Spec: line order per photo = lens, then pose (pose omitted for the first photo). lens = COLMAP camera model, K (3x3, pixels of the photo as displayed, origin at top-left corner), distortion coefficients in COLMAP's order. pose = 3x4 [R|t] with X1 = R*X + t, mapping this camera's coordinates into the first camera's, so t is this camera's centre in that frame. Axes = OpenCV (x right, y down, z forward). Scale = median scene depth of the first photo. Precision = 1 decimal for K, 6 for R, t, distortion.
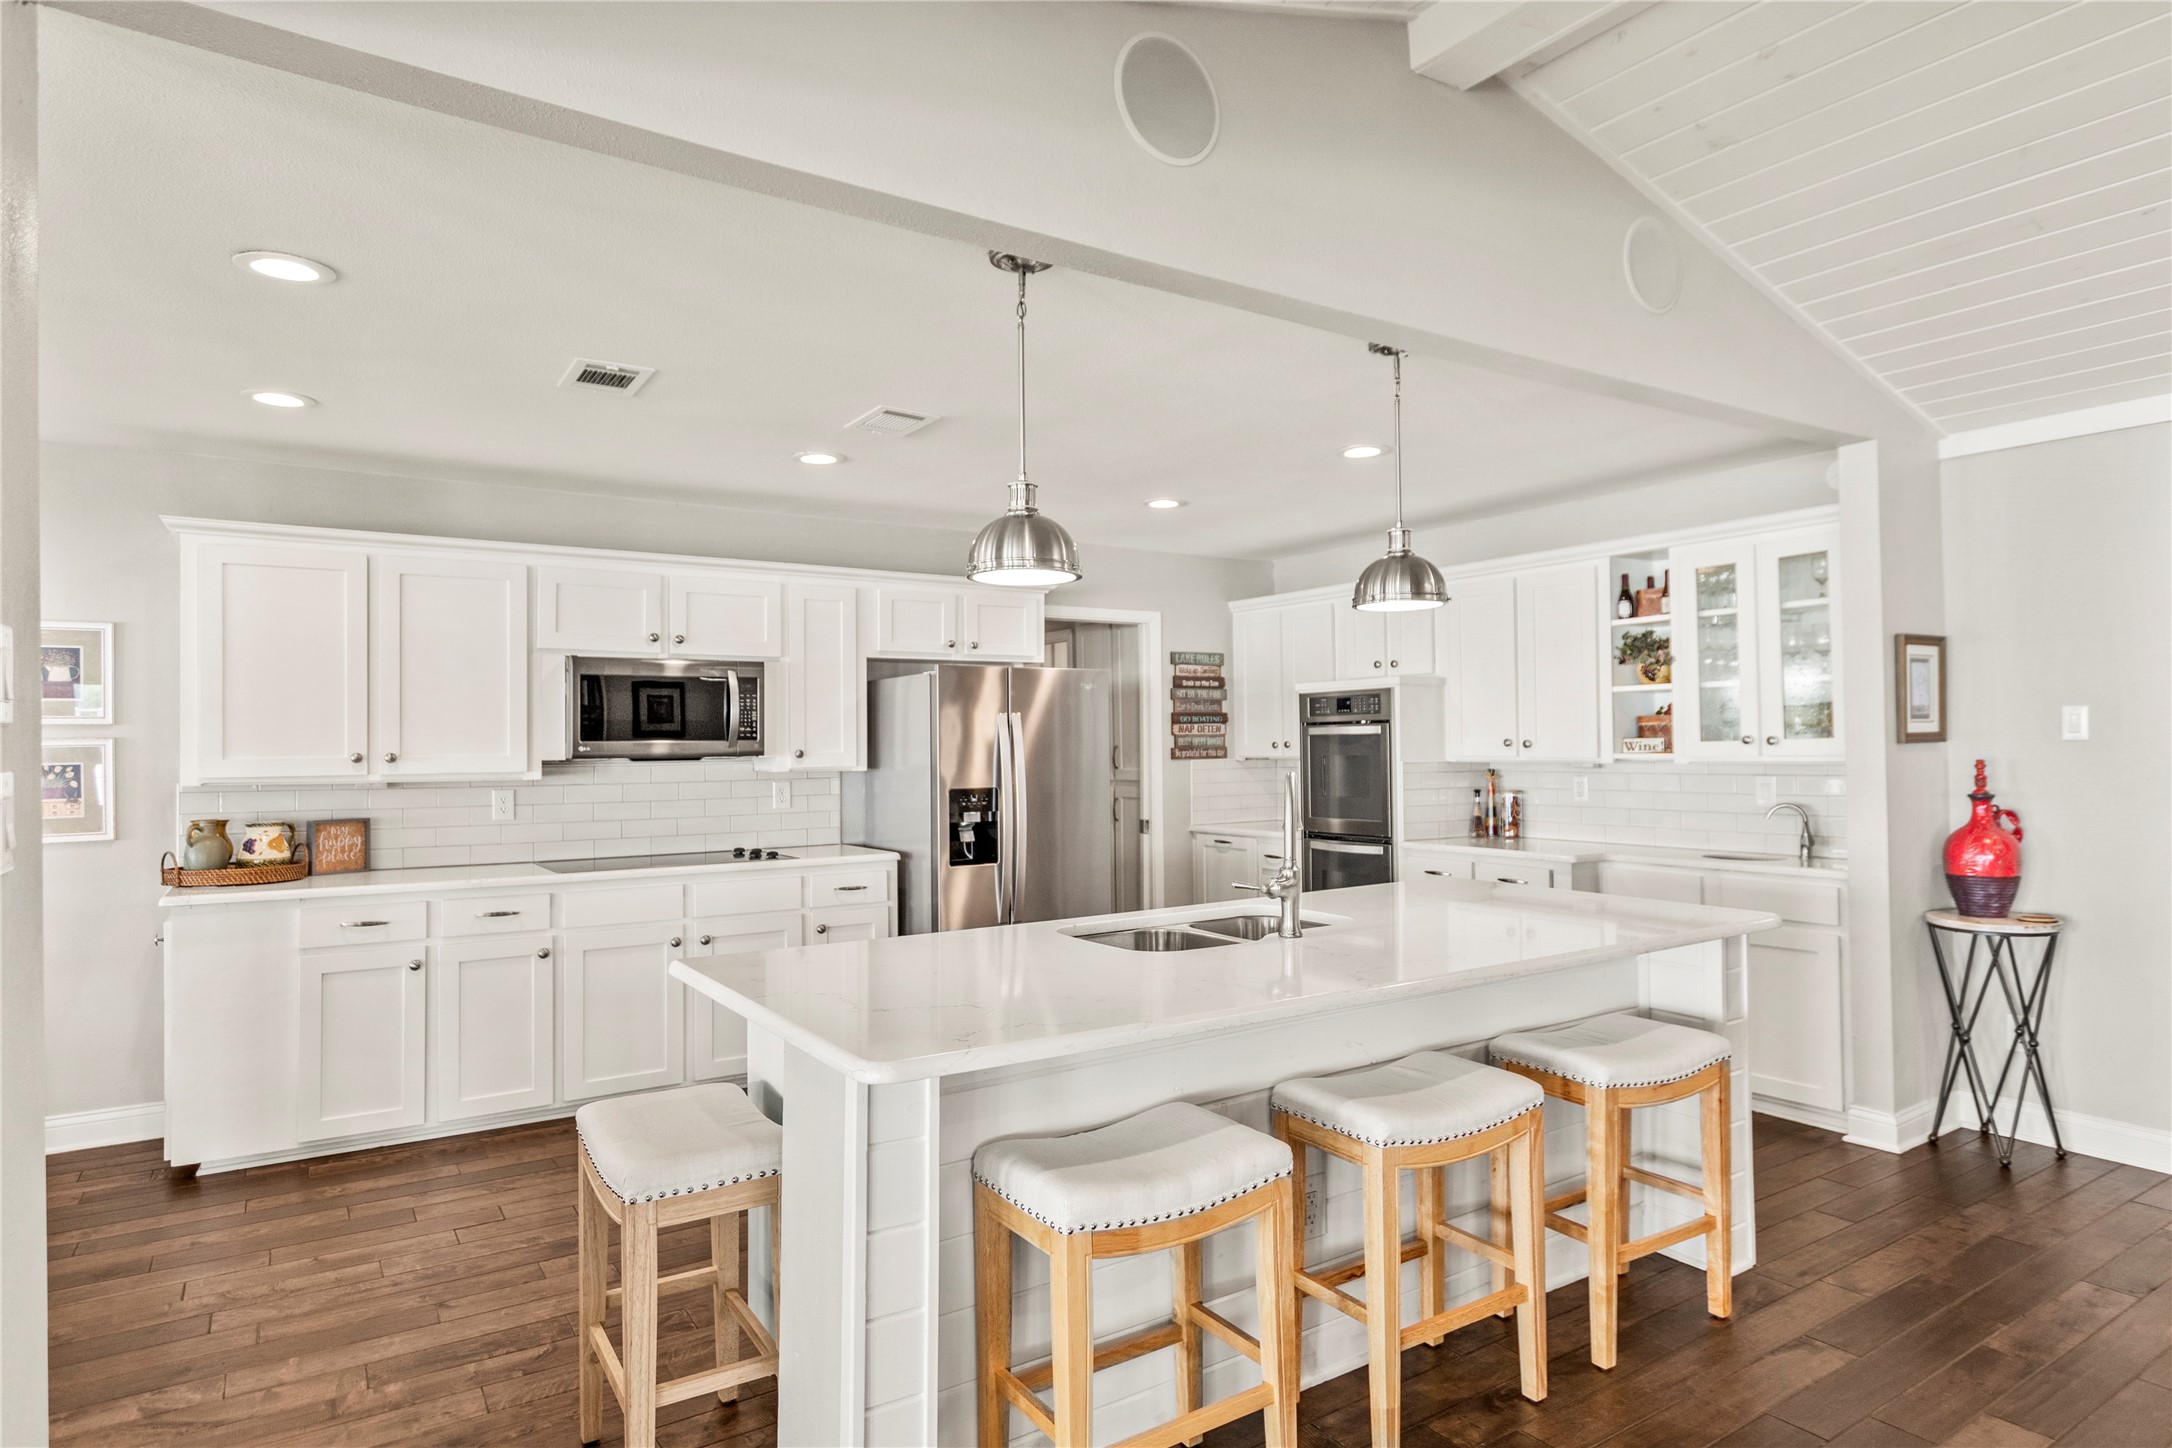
lens RADIAL K [[1187.4, 0, 1086.0], [0, 1187.4, 724.0], [0, 0, 1]] dist [-0.002344, -0.000314]
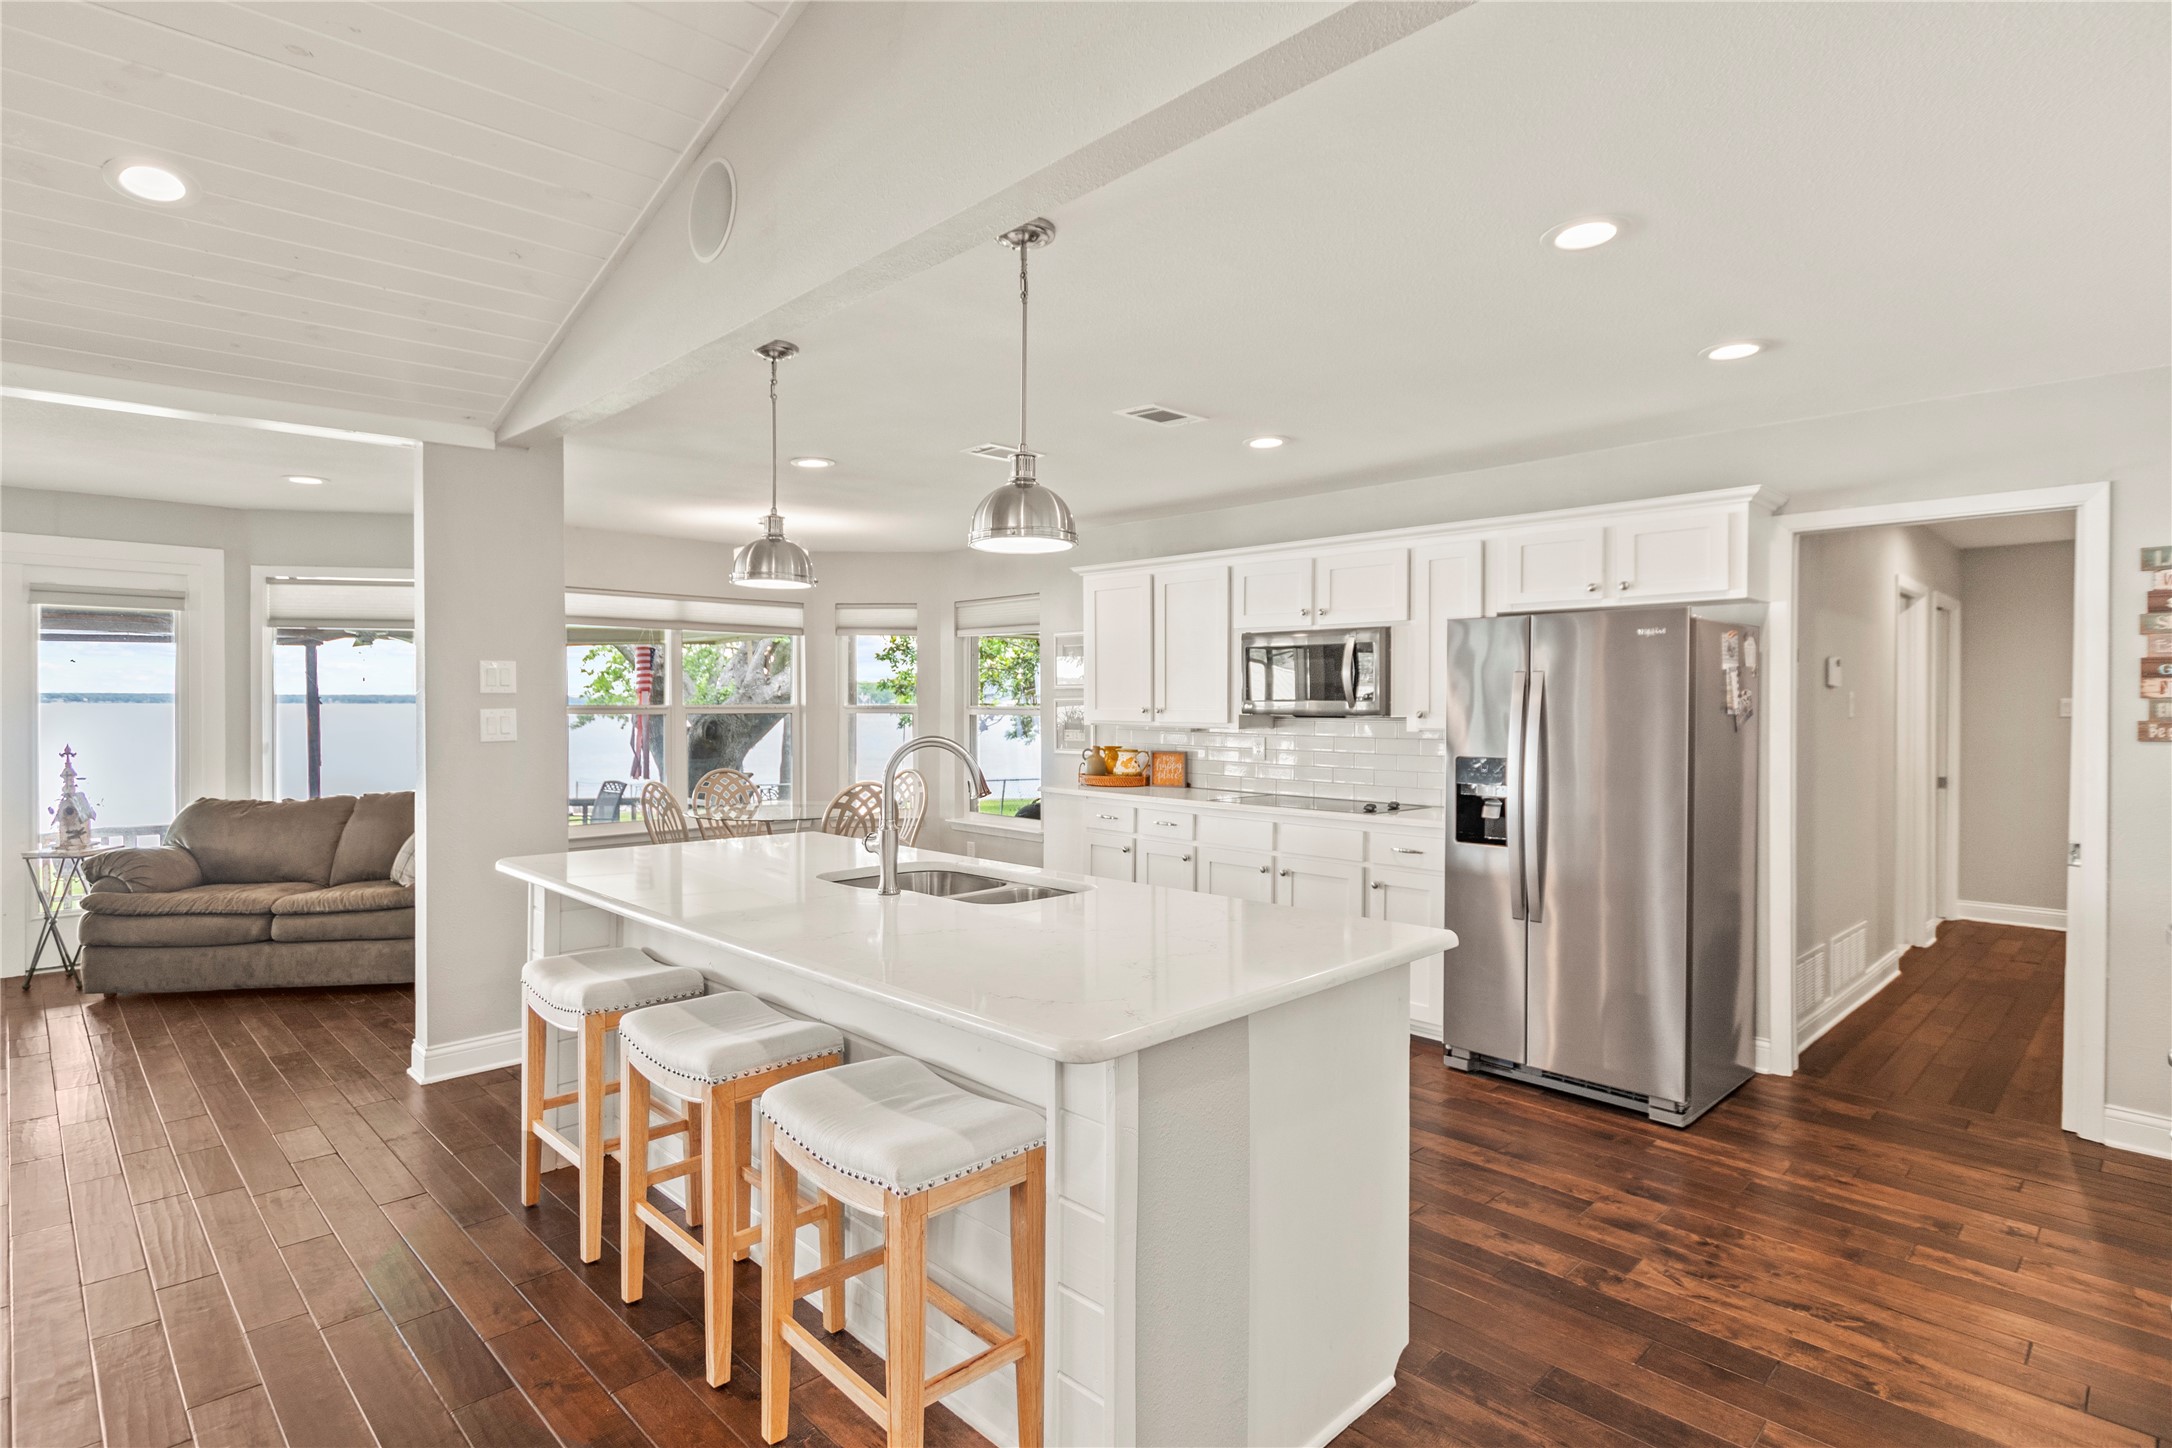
lens RADIAL K [[1105.3, 0, 1083.1], [0, 1105.3, 715.6], [0, 0, 1]] dist [0.018346, 0.000524]
pose [[0.210279, 0.021656, -0.977401, 0.637899], [0.008055, 0.999682, 0.023883, 0.001131], [0.977608, -0.012895, 0.210038, 0.536237]]
